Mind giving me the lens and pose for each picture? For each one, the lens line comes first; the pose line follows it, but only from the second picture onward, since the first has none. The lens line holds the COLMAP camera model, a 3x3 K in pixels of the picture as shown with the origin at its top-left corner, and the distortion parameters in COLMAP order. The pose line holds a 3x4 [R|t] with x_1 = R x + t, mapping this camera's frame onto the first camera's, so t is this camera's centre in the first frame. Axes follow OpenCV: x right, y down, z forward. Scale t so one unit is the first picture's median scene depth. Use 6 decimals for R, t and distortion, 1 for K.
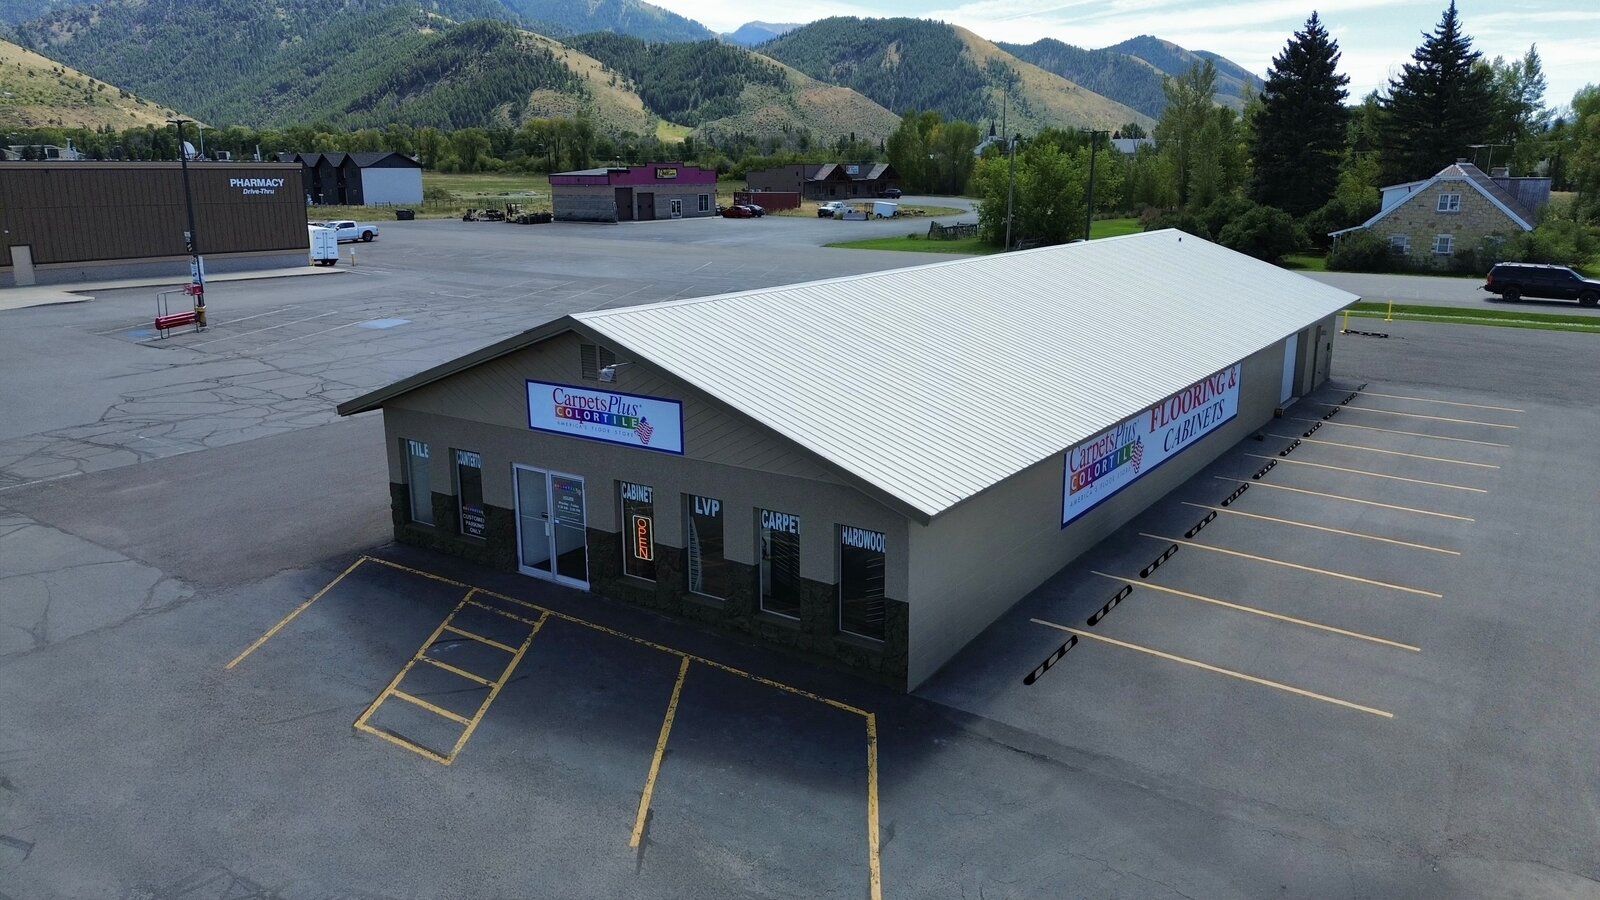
lens RADIAL K [[1136.4, 0, 800.0], [0, 1136.4, 450.0], [0, 0, 1]] dist [0.072749, -0.073028]
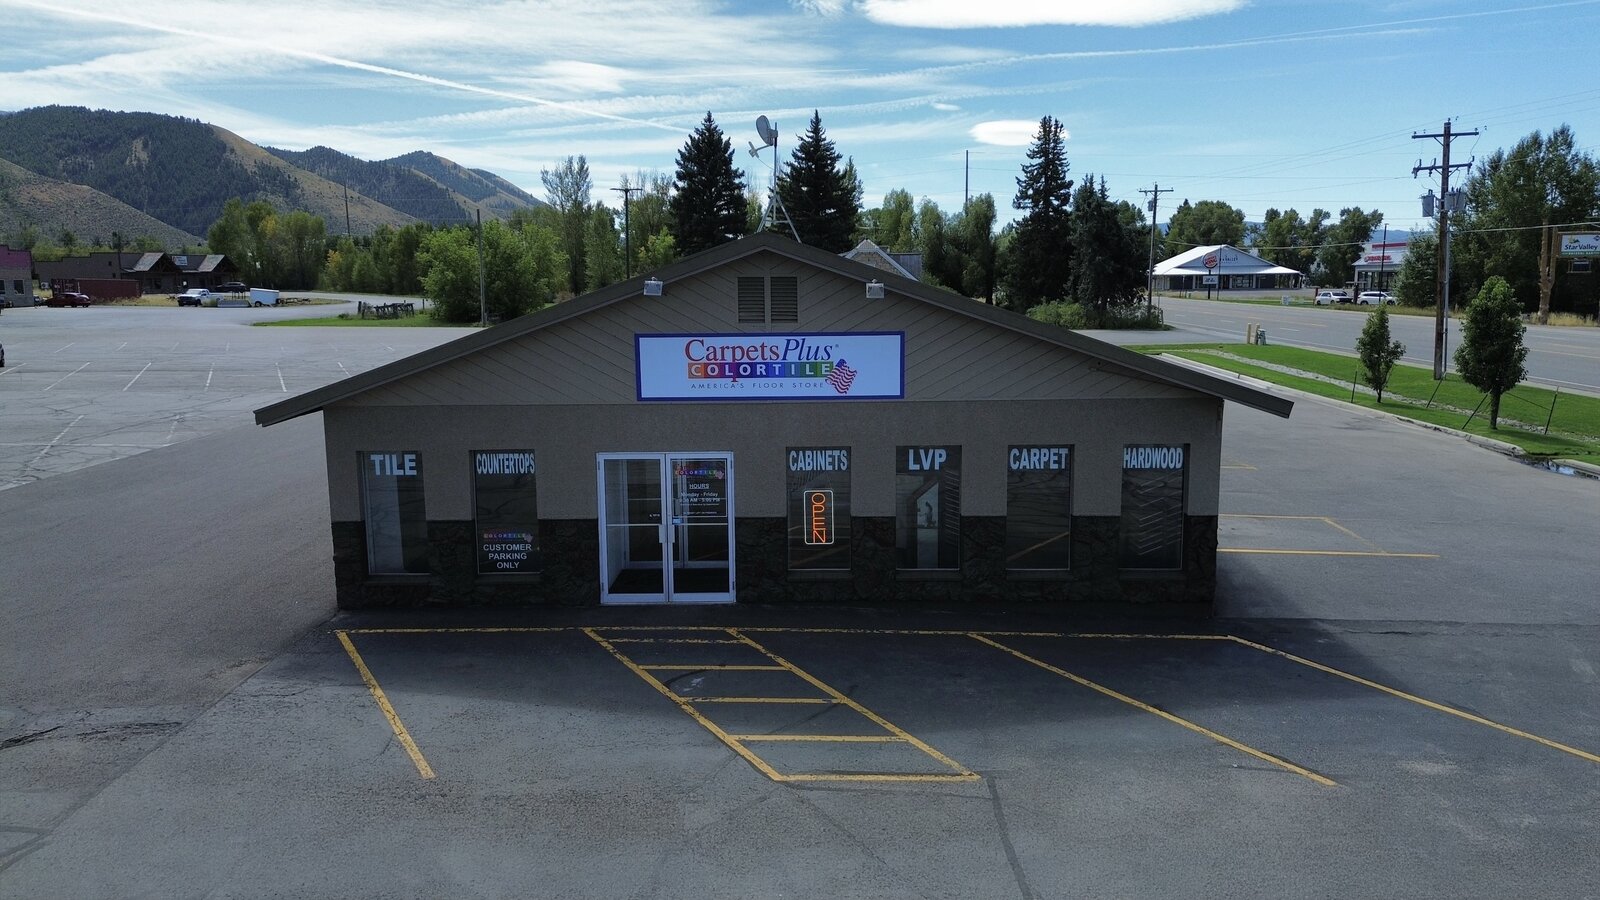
lens RADIAL K [[1136.4, 0, 800.0], [0, 1136.4, 450.0], [0, 0, 1]] dist [0.072749, -0.073028]
pose [[0.831077, -0.086835, 0.549337, -0.584193], [0.137565, 0.989139, -0.051763, 0.069287], [-0.538876, 0.118588, 0.833996, 0.331440]]
